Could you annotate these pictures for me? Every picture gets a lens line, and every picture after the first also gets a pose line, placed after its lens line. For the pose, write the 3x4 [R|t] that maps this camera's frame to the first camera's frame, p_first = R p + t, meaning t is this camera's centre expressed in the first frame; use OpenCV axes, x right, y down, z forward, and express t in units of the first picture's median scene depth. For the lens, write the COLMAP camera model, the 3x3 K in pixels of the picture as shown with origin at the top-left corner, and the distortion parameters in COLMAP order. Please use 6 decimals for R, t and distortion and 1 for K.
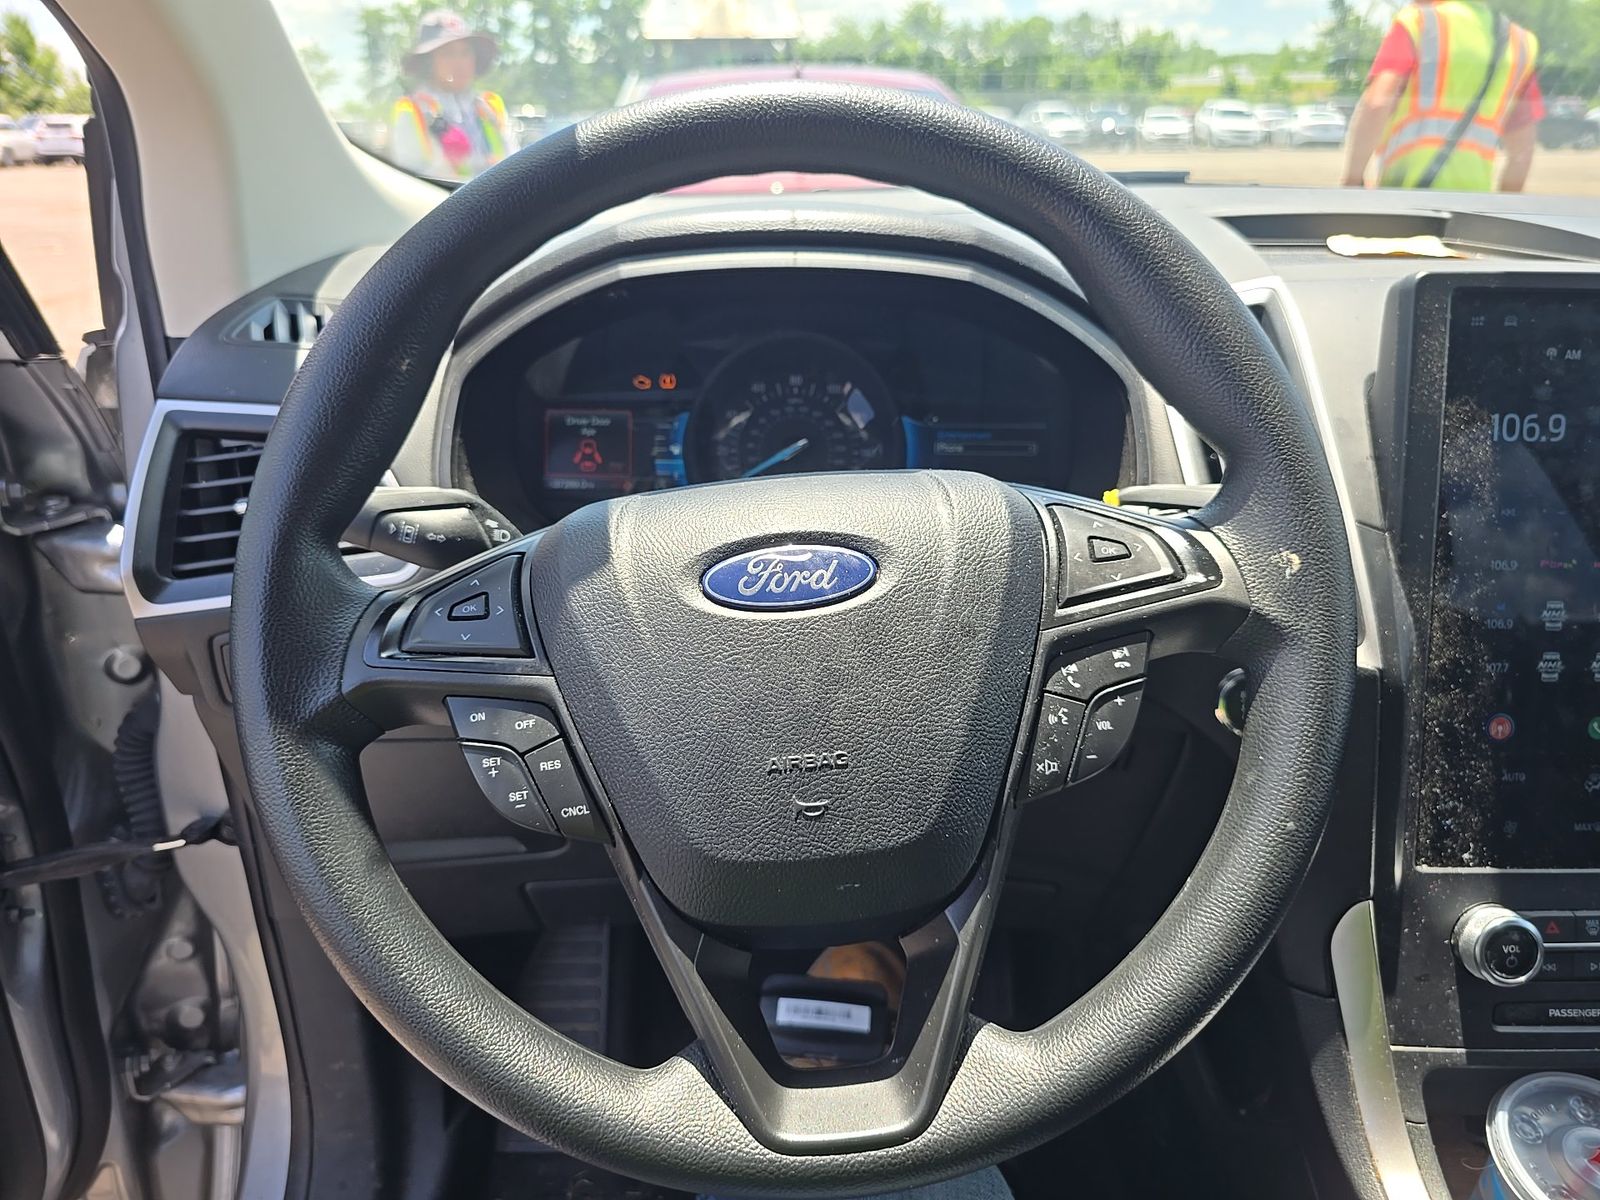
lens RADIAL K [[1082.4, 0, 773.3], [0, 1082.4, 589.6], [0, 0, 1]] dist [0.029907, -0.050064]
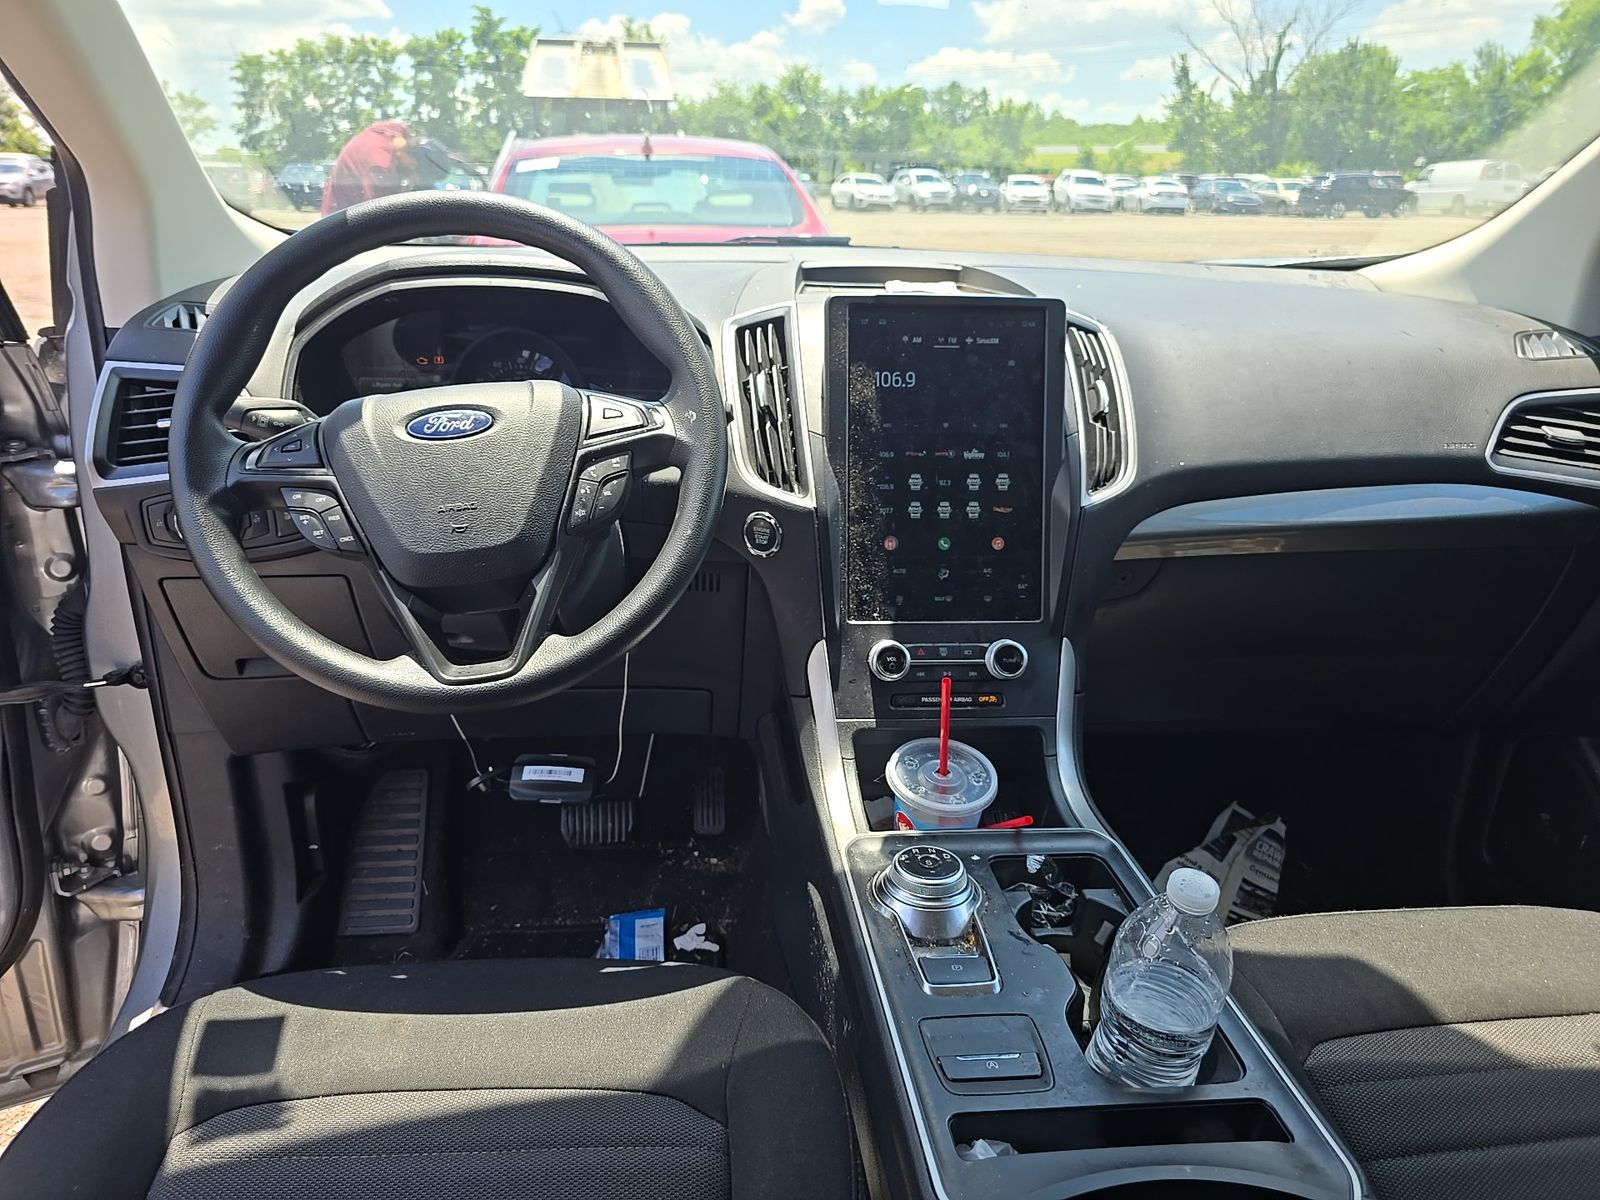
lens RADIAL K [[1108.0, 0, 800.0], [0, 1108.0, 600.0], [0, 0, 1]] dist [0.046223, -0.056157]
pose [[0.994517, -0.012645, 0.103811, 0.281764], [0.017047, 0.998988, -0.041622, 0.261516], [-0.103180, 0.043163, 0.993726, -0.736080]]
